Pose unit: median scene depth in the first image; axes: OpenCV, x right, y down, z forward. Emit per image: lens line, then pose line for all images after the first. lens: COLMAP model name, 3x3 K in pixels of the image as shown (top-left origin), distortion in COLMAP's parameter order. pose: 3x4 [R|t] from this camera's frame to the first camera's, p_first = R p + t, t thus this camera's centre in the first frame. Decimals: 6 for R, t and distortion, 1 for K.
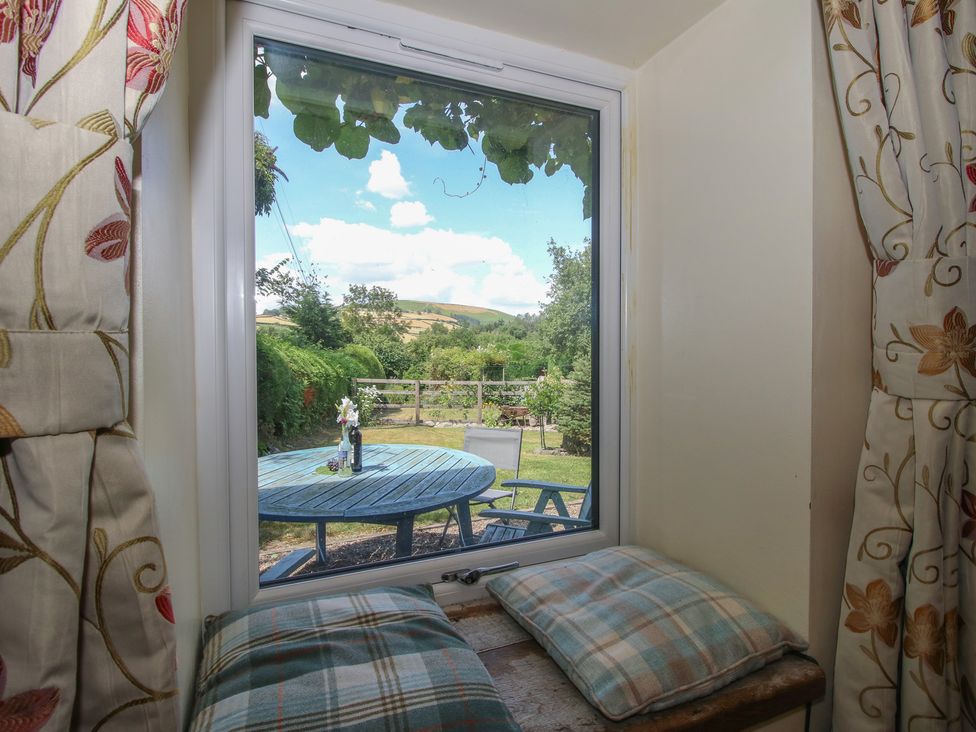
lens RADIAL K [[508.6, 0, 482.5], [0, 508.6, 358.3], [0, 0, 1]] dist [0.000036, -0.014444]
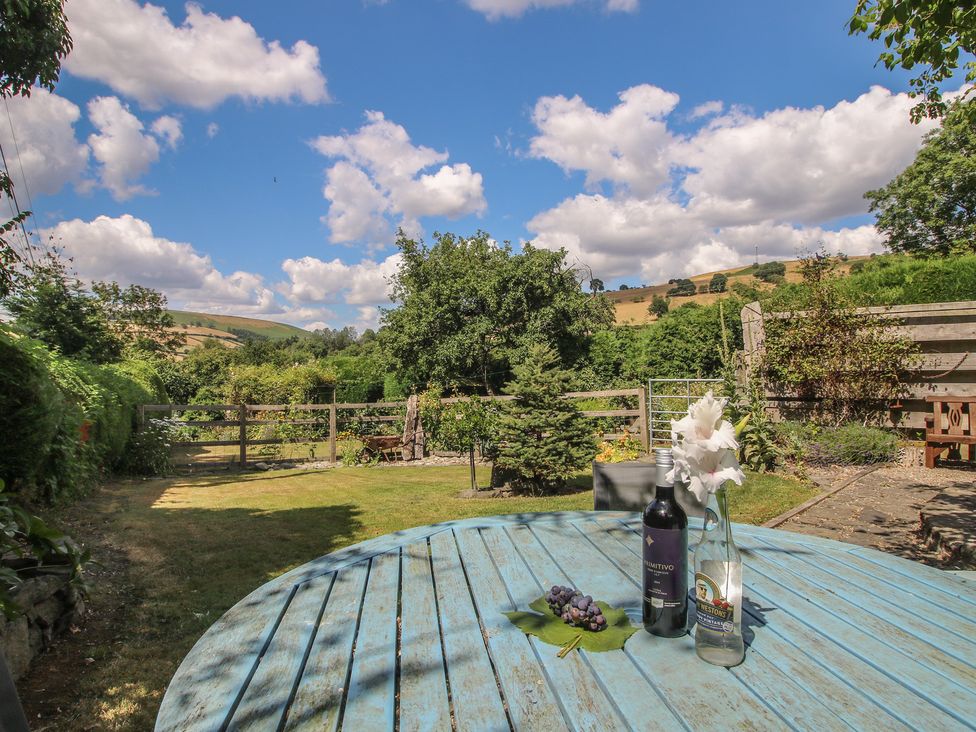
lens RADIAL K [[581.9, 0, 491.3], [0, 581.9, 365.3], [0, 0, 1]] dist [-0.013525, -0.002845]
pose [[0.935512, -0.007053, 0.353225, -0.088260], [0.016175, 0.999607, -0.022879, 0.011586], [-0.352925, 0.027117, 0.935259, 0.124248]]
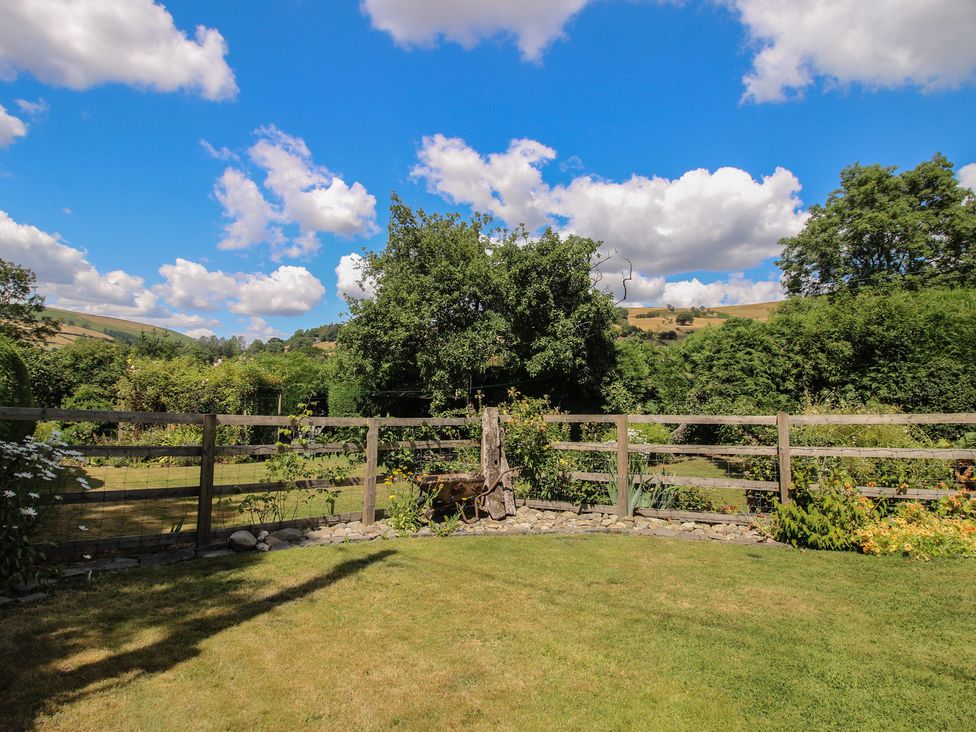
lens RADIAL K [[525.8, 0, 489.2], [0, 525.8, 380.7], [0, 0, 1]] dist [0.037203, -0.045376]
pose [[0.843490, 0.040617, 0.535608, -0.158179], [-0.030077, 0.999144, -0.028402, 0.023627], [-0.536303, 0.007847, 0.843989, 0.583432]]
